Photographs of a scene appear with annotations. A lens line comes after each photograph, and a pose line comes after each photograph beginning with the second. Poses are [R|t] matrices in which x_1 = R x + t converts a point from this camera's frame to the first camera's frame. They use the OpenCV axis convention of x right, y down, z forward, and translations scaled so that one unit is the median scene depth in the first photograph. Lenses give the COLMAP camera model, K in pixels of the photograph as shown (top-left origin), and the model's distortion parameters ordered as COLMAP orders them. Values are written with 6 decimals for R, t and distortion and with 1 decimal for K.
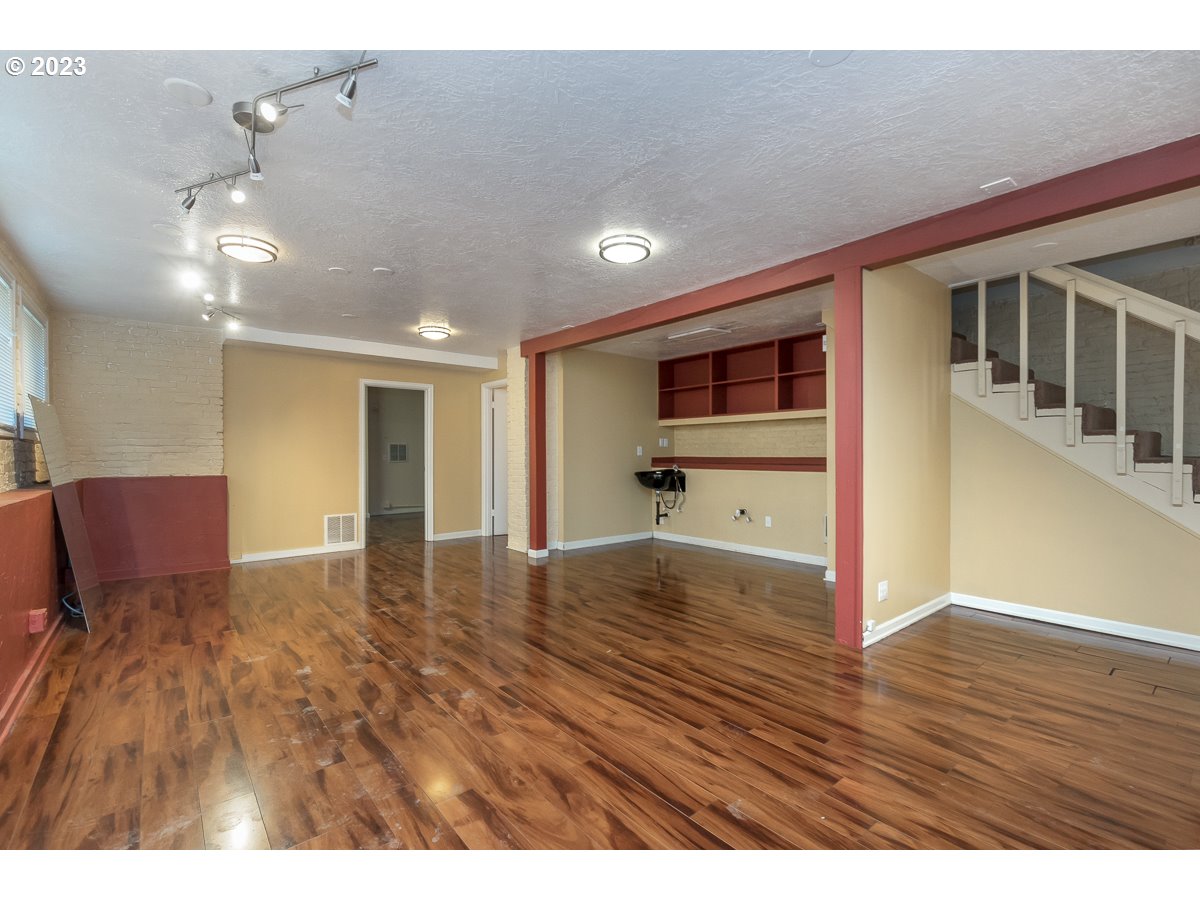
lens RADIAL K [[593.0, 0, 614.9], [0, 593.0, 453.8], [0, 0, 1]] dist [0.001803, -0.000278]
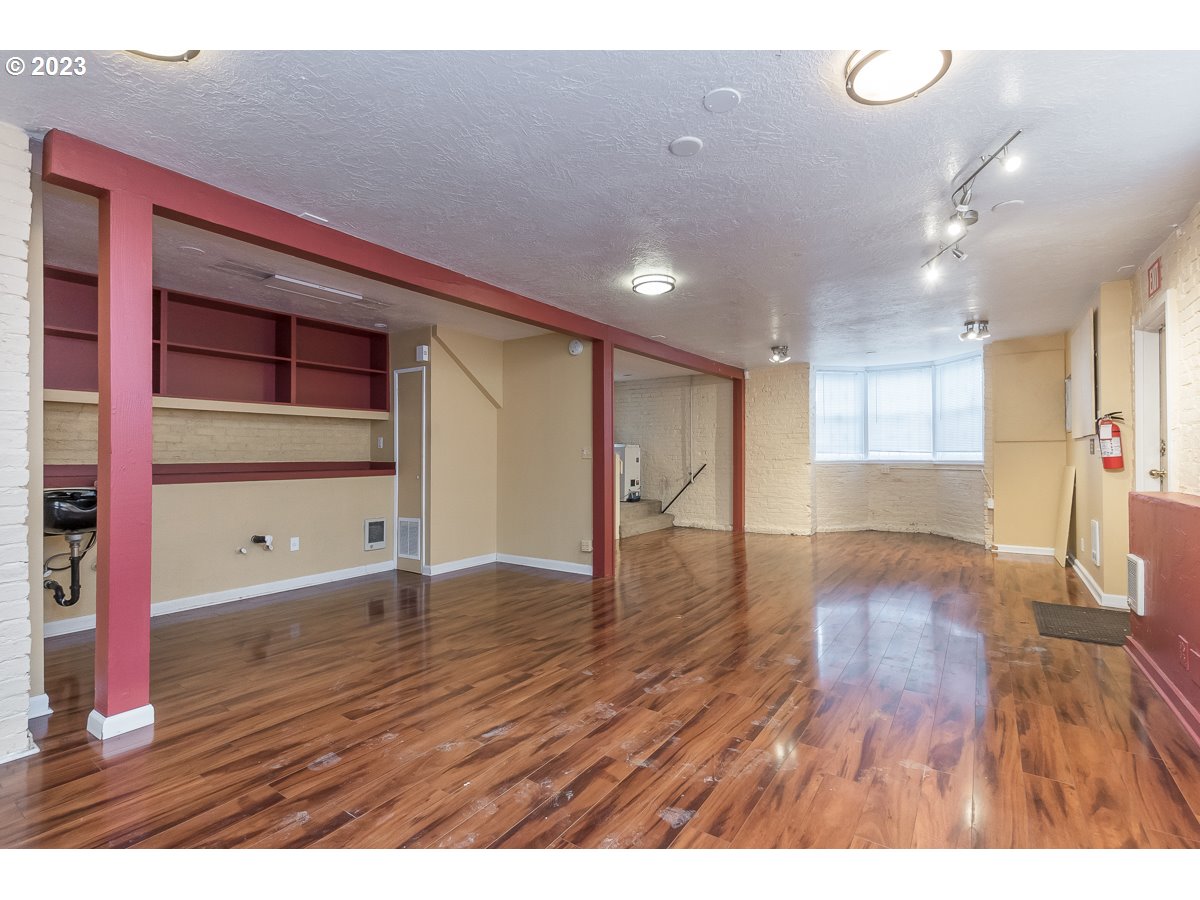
lens RADIAL K [[593.0, 0, 614.9], [0, 593.0, 453.8], [0, 0, 1]] dist [0.001803, -0.000278]
pose [[-0.350219, 0.008688, 0.936628, -0.575366], [0.004720, 0.999961, -0.007511, 0.002146], [-0.936656, 0.001791, -0.350246, 0.802333]]
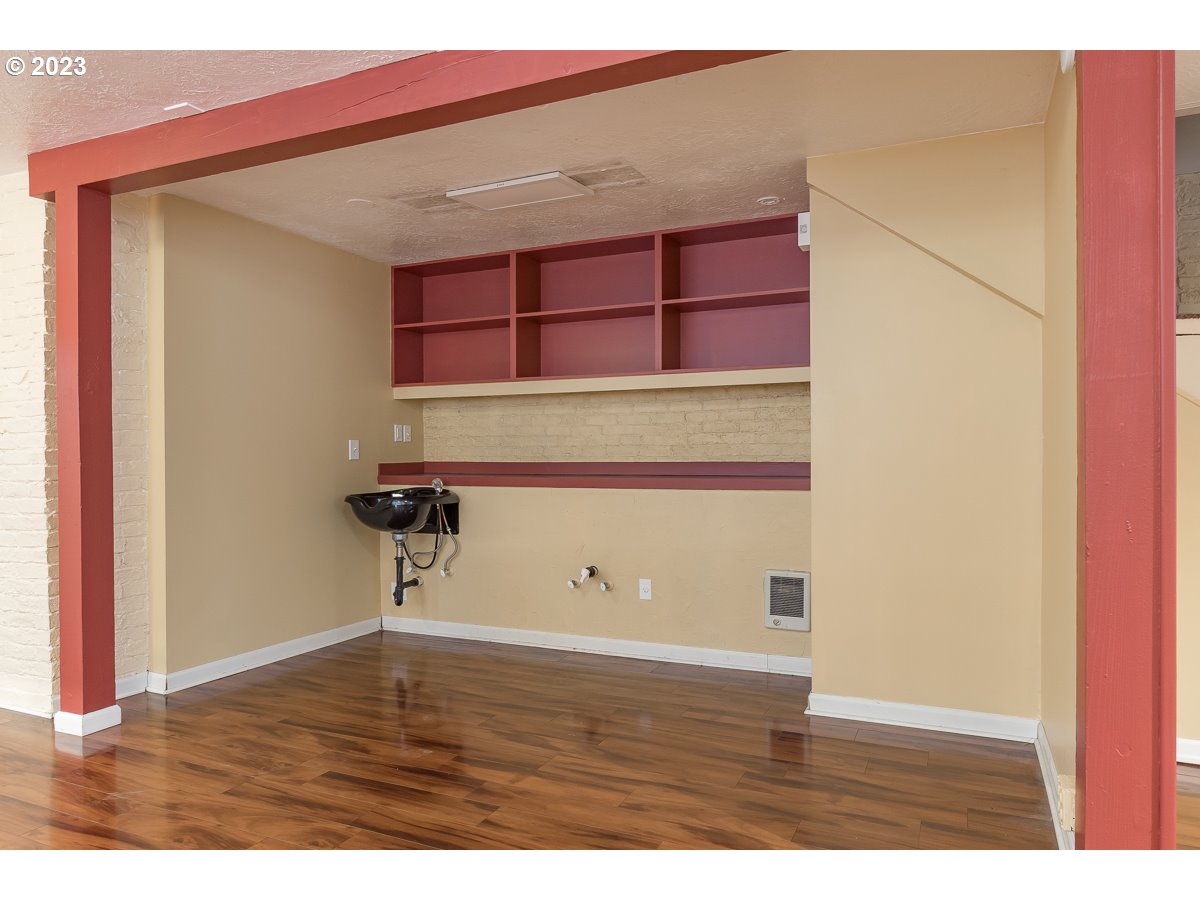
lens RADIAL K [[779.3, 0, 656.6], [0, 779.3, 459.3], [0, 0, 1]] dist [0.001354, 0.001860]
pose [[0.880060, -0.001696, 0.474859, -0.044888], [0.000631, 0.999997, 0.002402, 0.001502], [-0.474862, -0.001814, 0.880058, 0.375862]]
